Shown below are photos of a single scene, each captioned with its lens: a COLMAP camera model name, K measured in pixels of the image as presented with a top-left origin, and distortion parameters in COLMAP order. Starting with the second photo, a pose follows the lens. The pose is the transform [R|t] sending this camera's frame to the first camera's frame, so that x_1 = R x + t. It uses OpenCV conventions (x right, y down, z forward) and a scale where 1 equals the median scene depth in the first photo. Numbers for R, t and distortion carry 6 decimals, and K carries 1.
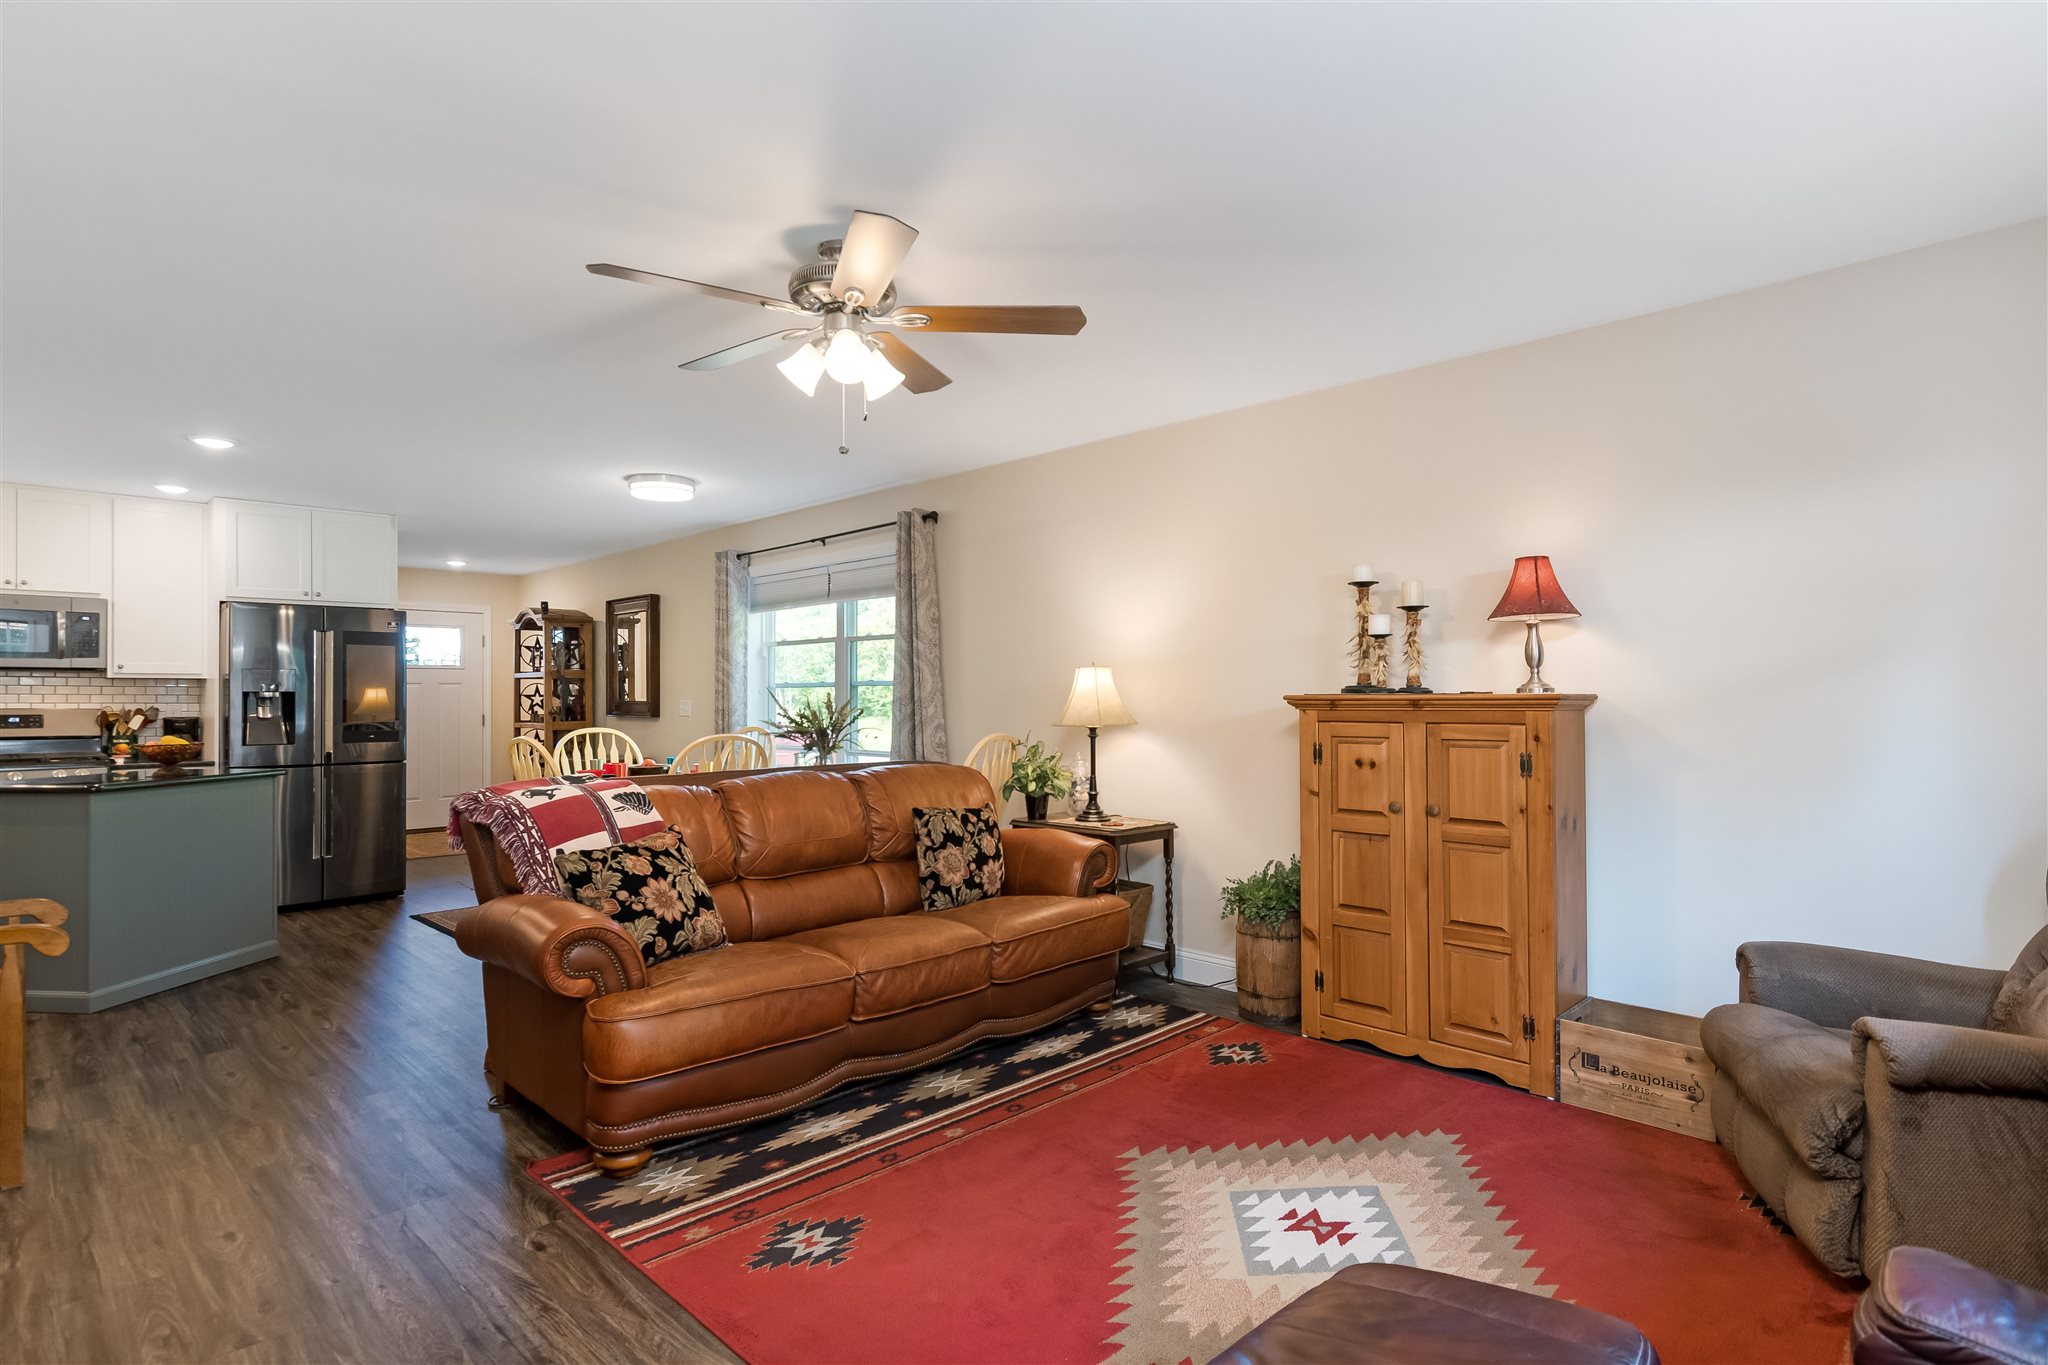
lens RADIAL K [[1053.6, 0, 1022.0], [0, 1053.6, 687.9], [0, 0, 1]] dist [0.000185, 0.000591]
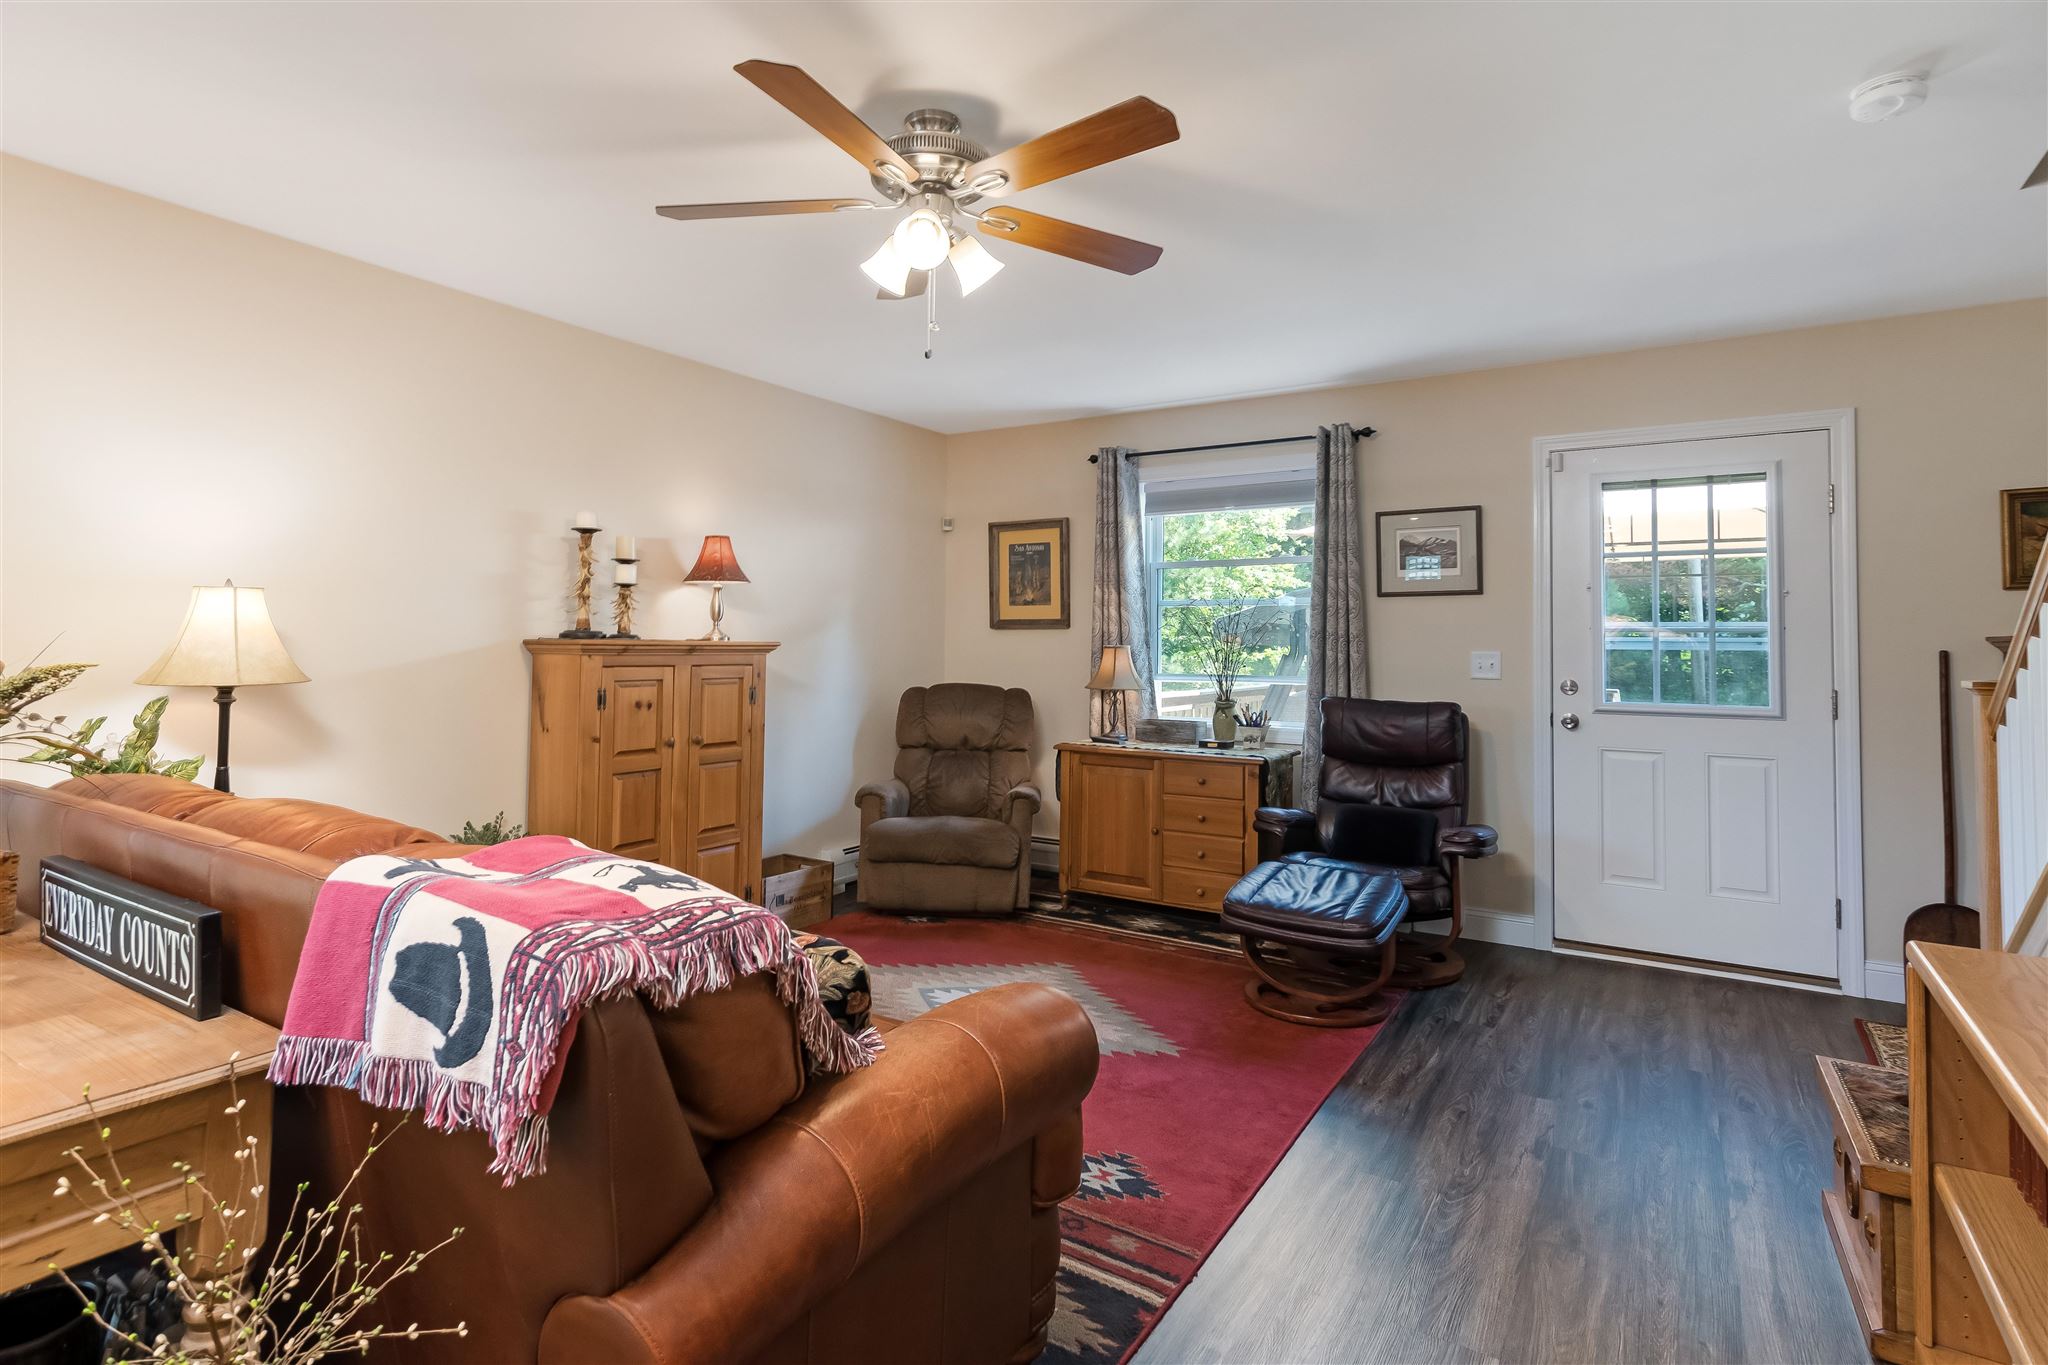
lens RADIAL K [[1013.5, 0, 1019.4], [0, 1013.5, 615.0], [0, 0, 1]] dist [0.000203, 0.000101]
pose [[-0.221986, 0.034110, 0.974453, -0.788609], [-0.016472, 0.999114, -0.038726, 0.014825], [-0.974911, -0.024648, -0.221227, 0.890581]]
